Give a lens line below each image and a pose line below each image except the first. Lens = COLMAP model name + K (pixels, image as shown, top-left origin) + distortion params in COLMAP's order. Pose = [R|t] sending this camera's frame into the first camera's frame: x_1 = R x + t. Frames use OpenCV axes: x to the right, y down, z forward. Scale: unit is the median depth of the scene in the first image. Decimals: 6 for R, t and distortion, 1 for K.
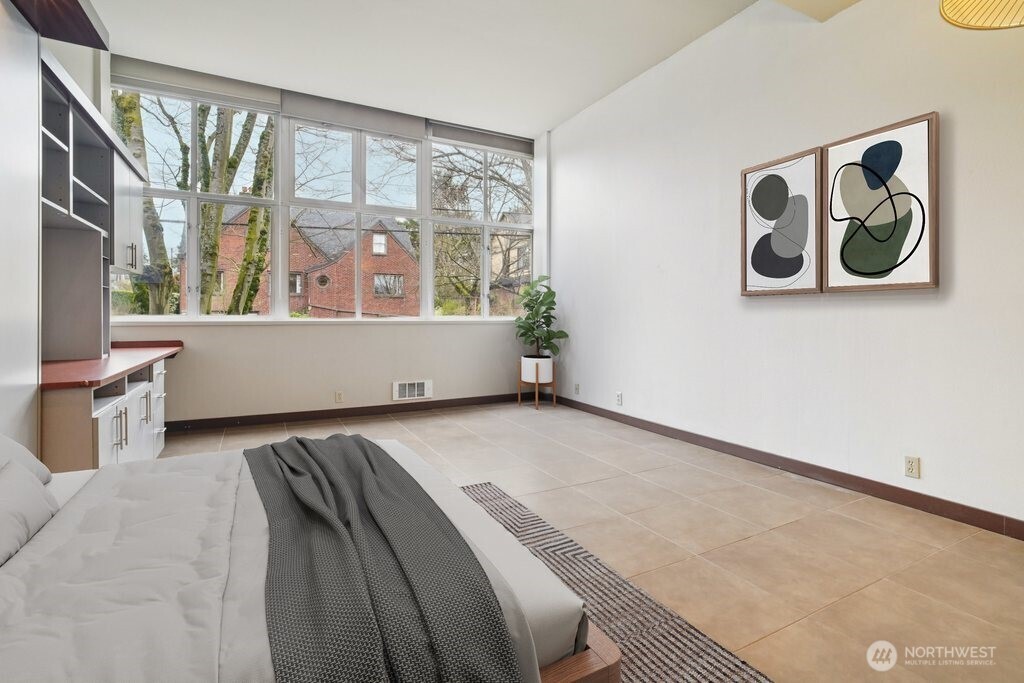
lens RADIAL K [[489.8, 0, 514.9], [0, 489.8, 316.2], [0, 0, 1]] dist [-0.003054, -0.000424]
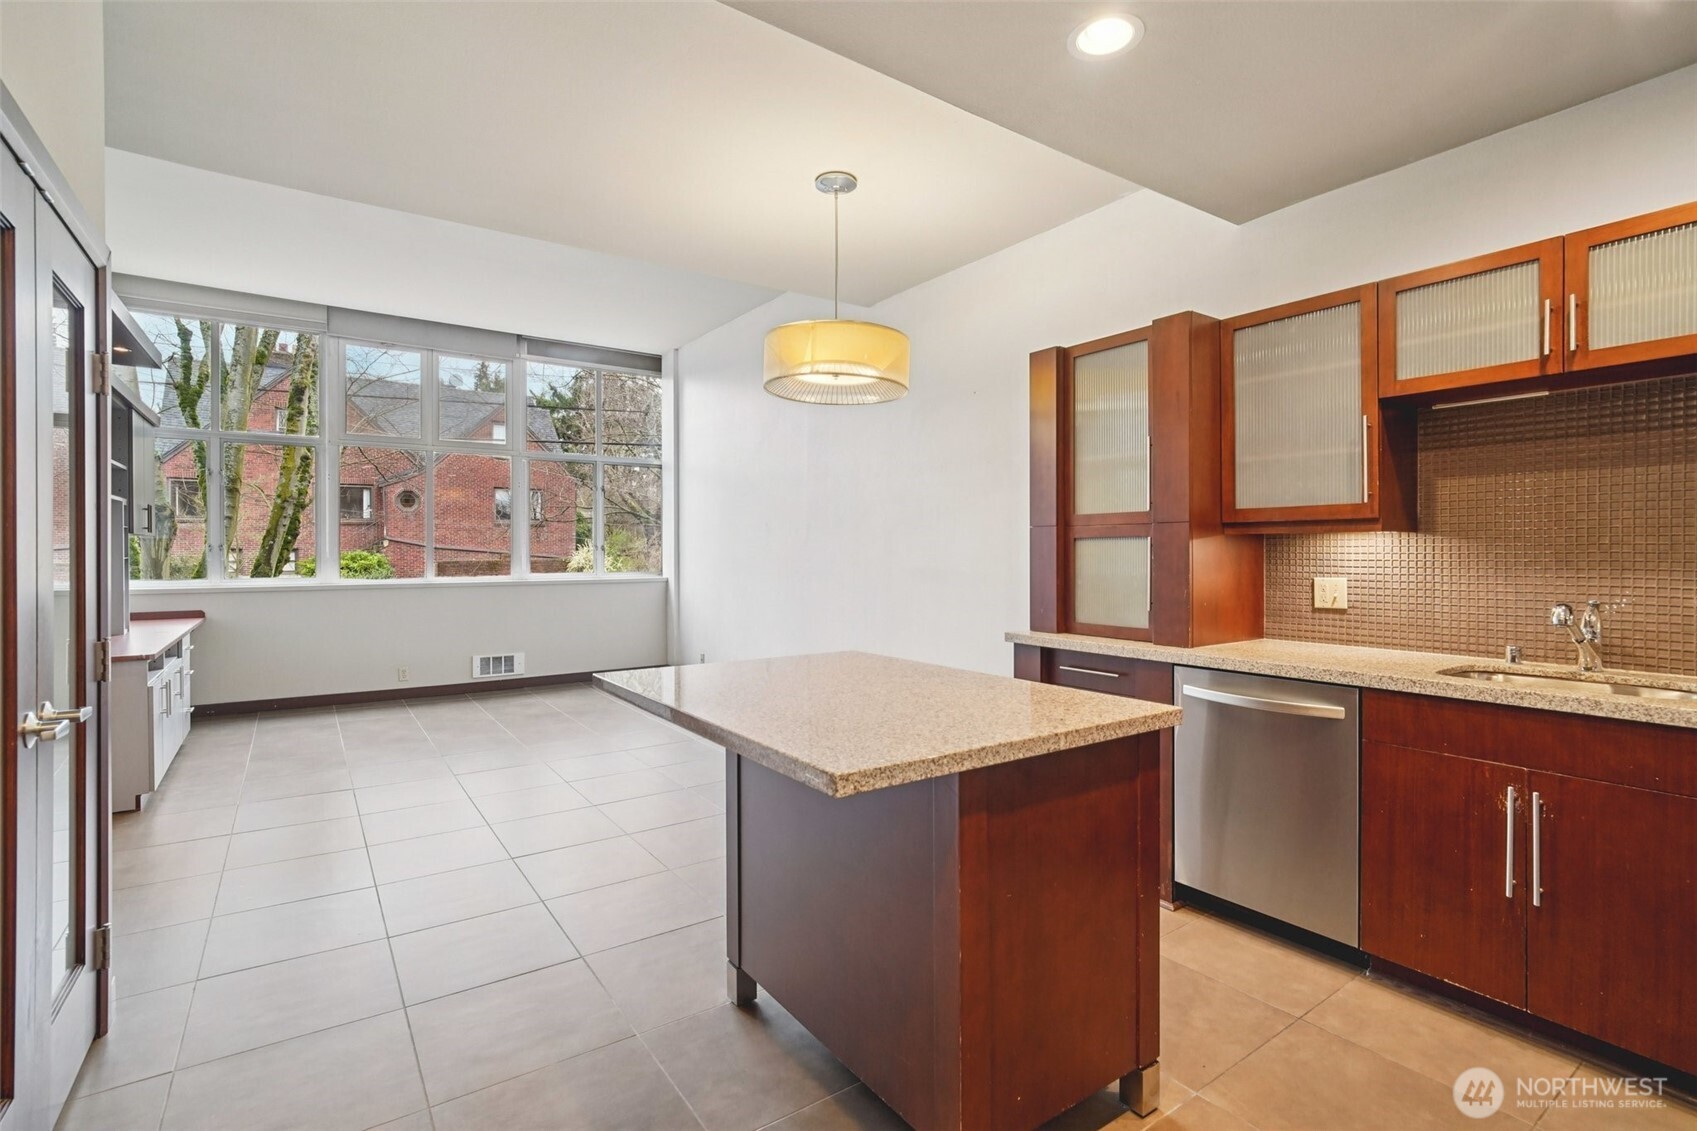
lens RADIAL K [[806.4, 0, 857.4], [0, 806.4, 555.4], [0, 0, 1]] dist [-0.031526, 0.020378]
pose [[0.991559, -0.002582, 0.129628, 0.188699], [0.001565, 0.999967, 0.007953, -0.039076], [-0.129644, -0.007683, 0.991531, -0.367249]]
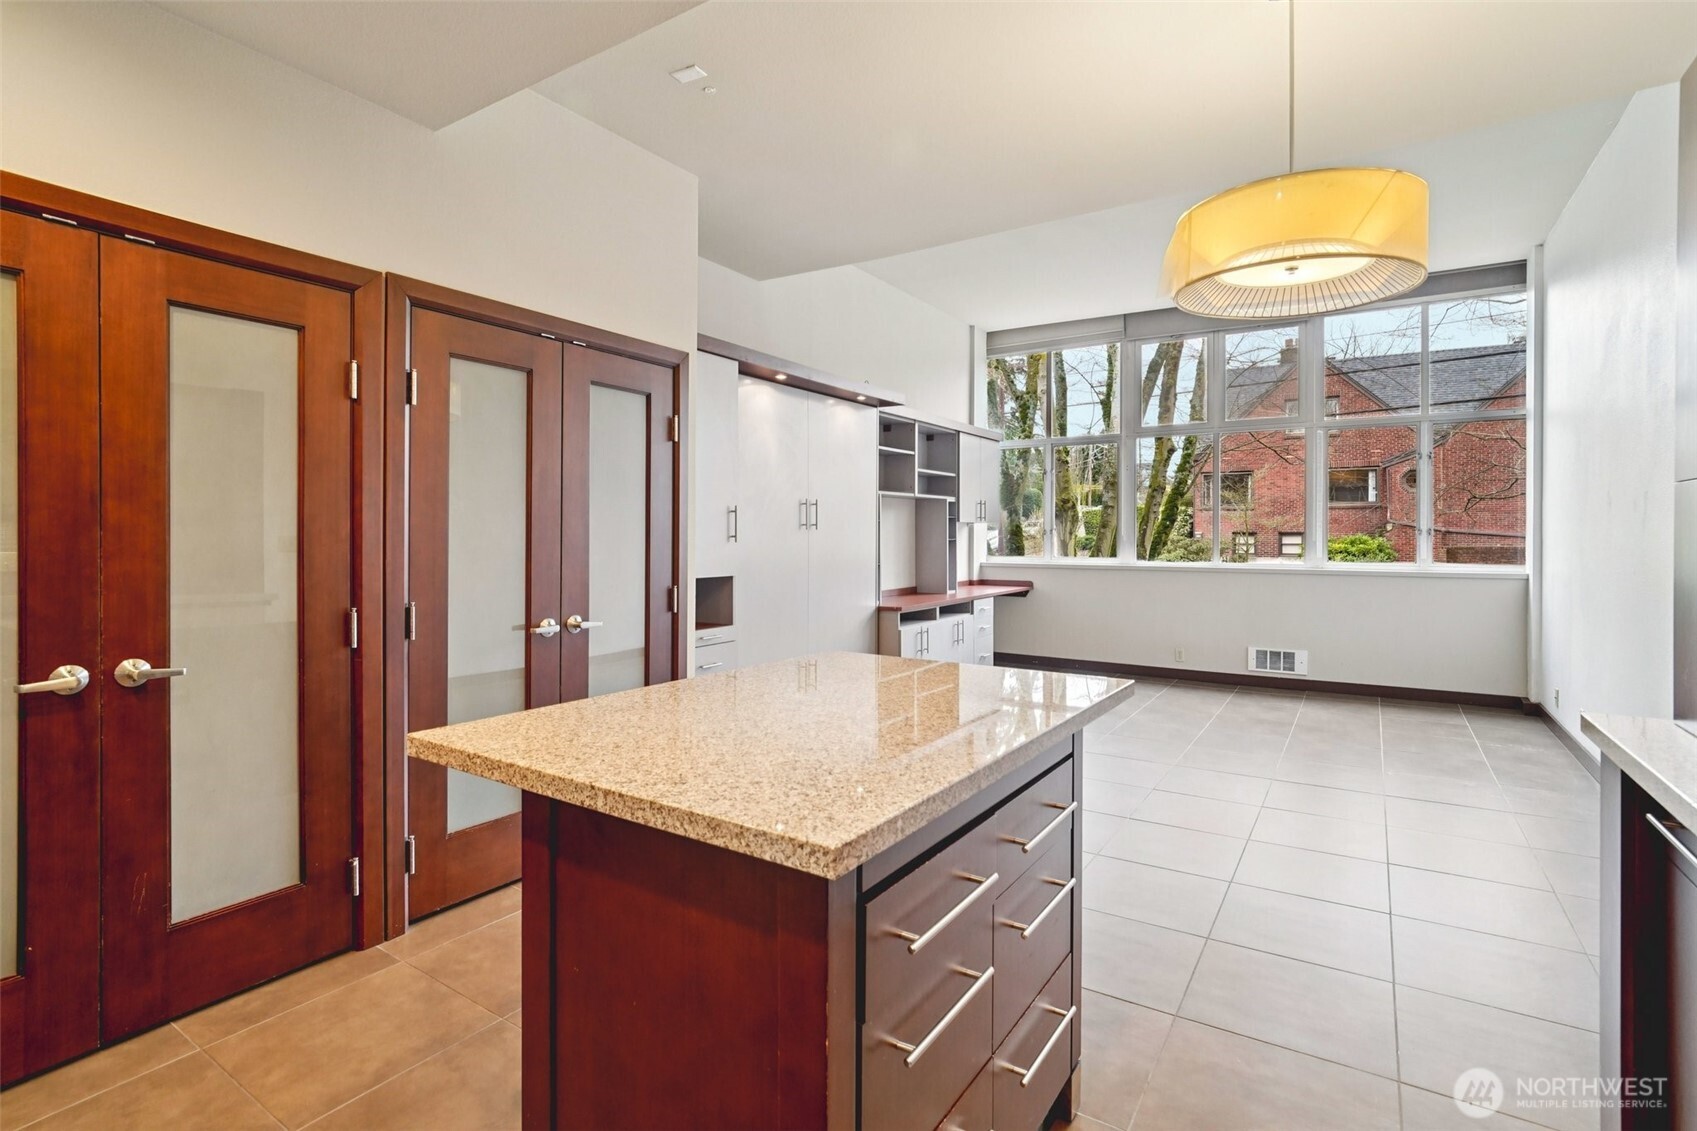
lens RADIAL K [[809.5, 0, 845.4], [0, 809.5, 536.5], [0, 0, 1]] dist [-0.004084, 0.000773]
pose [[0.487980, 0.002435, -0.872851, 0.477397], [0.000461, 0.999995, 0.003047, -0.038644], [0.872855, -0.001889, 0.487977, -0.162405]]
